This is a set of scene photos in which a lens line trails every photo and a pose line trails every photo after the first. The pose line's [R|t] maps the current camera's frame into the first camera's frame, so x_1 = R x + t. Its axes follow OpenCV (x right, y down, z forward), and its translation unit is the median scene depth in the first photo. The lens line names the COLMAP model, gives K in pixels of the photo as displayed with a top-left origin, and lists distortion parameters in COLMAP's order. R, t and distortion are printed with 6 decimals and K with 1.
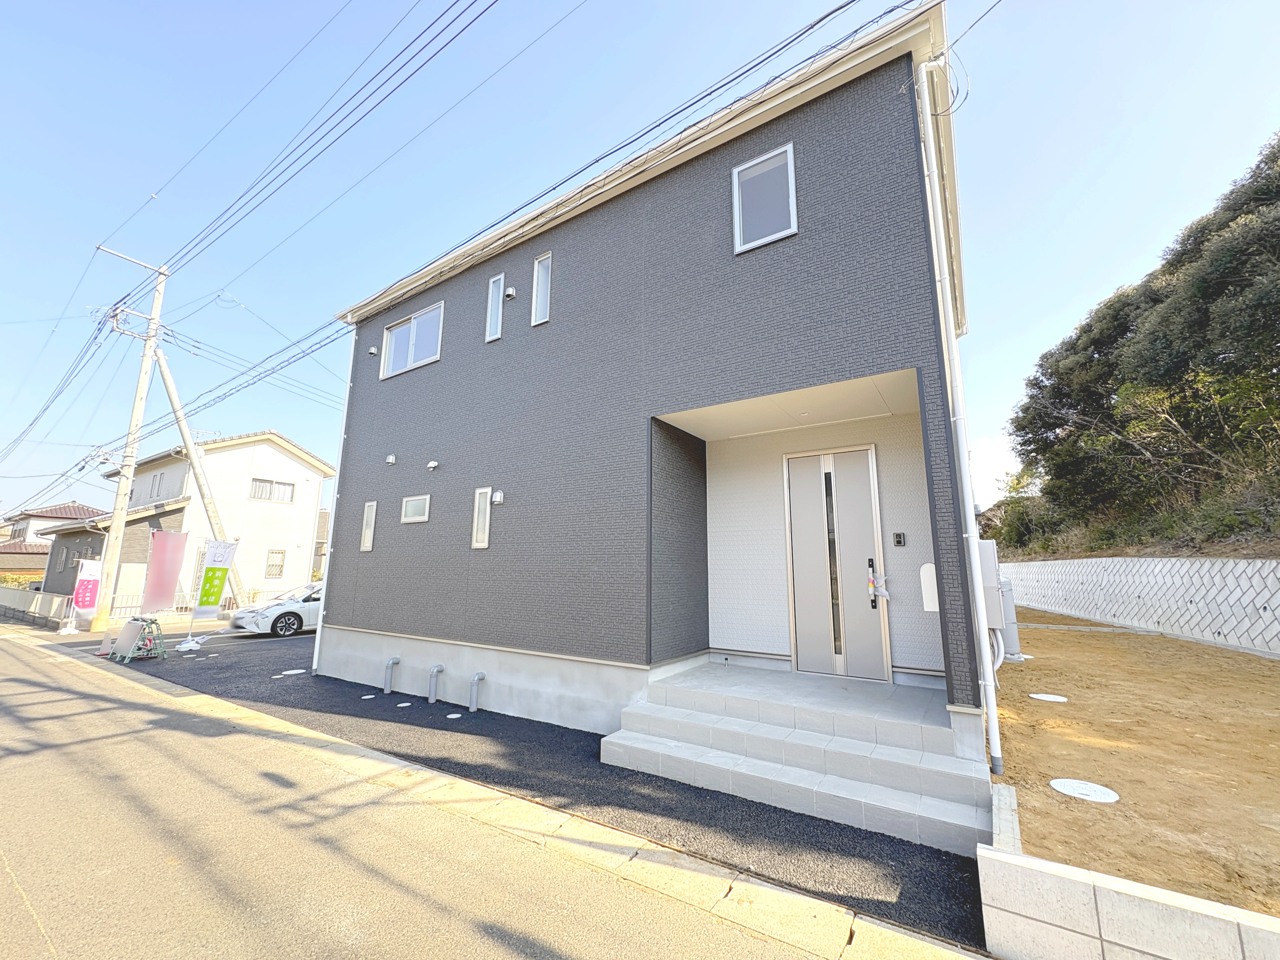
lens RADIAL K [[507.8, 0, 641.0], [0, 507.8, 480.2], [0, 0, 1]] dist [-0.001787, 0.000406]
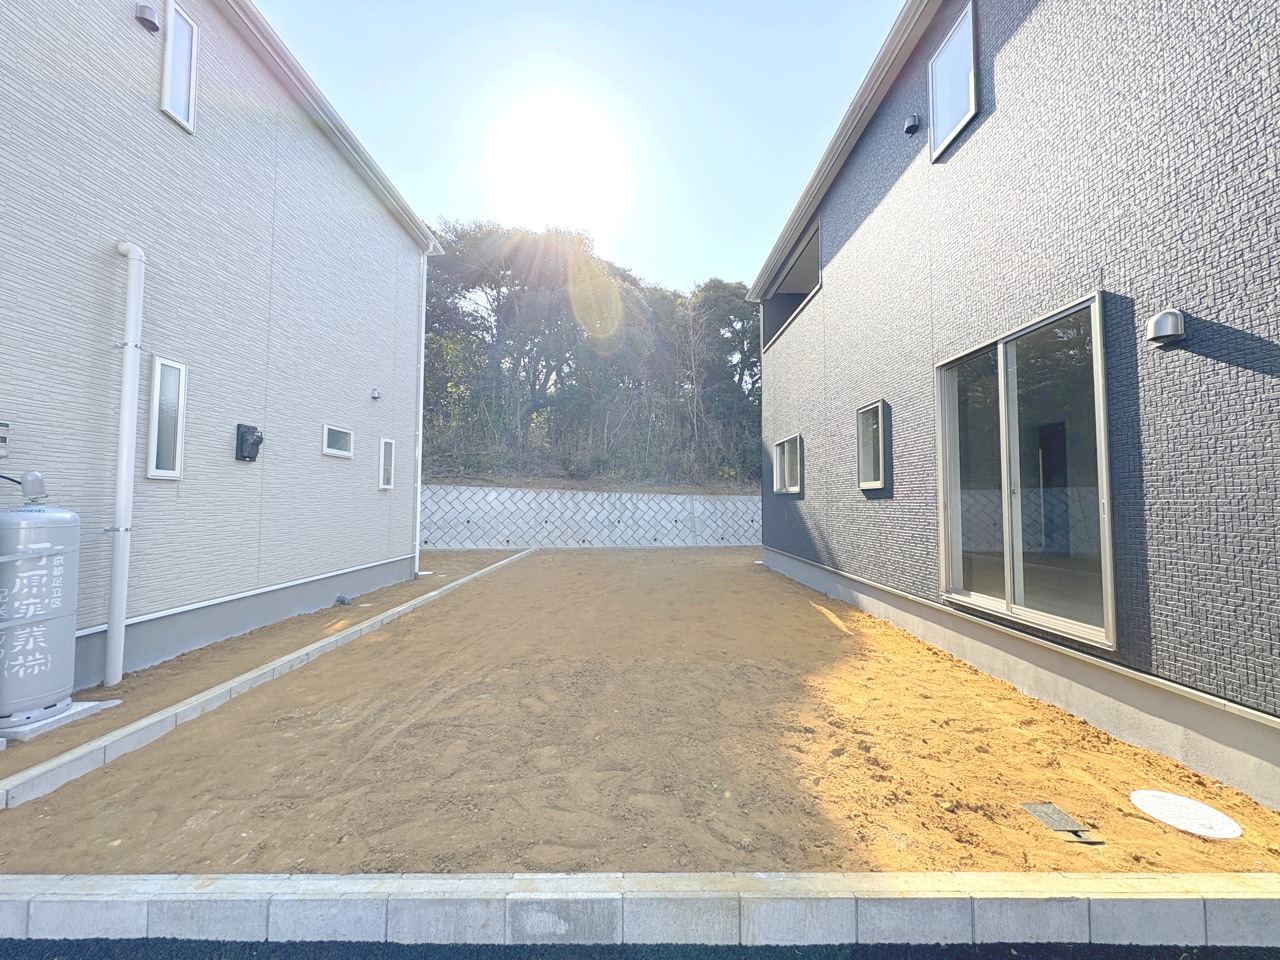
lens RADIAL K [[507.8, 0, 638.7], [0, 507.8, 479.1], [0, 0, 1]] dist [-0.001787, 0.000406]
pose [[-0.555229, 0.031411, 0.831104, -0.179748], [-0.150572, 0.978977, -0.137591, 0.316328], [-0.817954, -0.201536, -0.538827, 1.761484]]
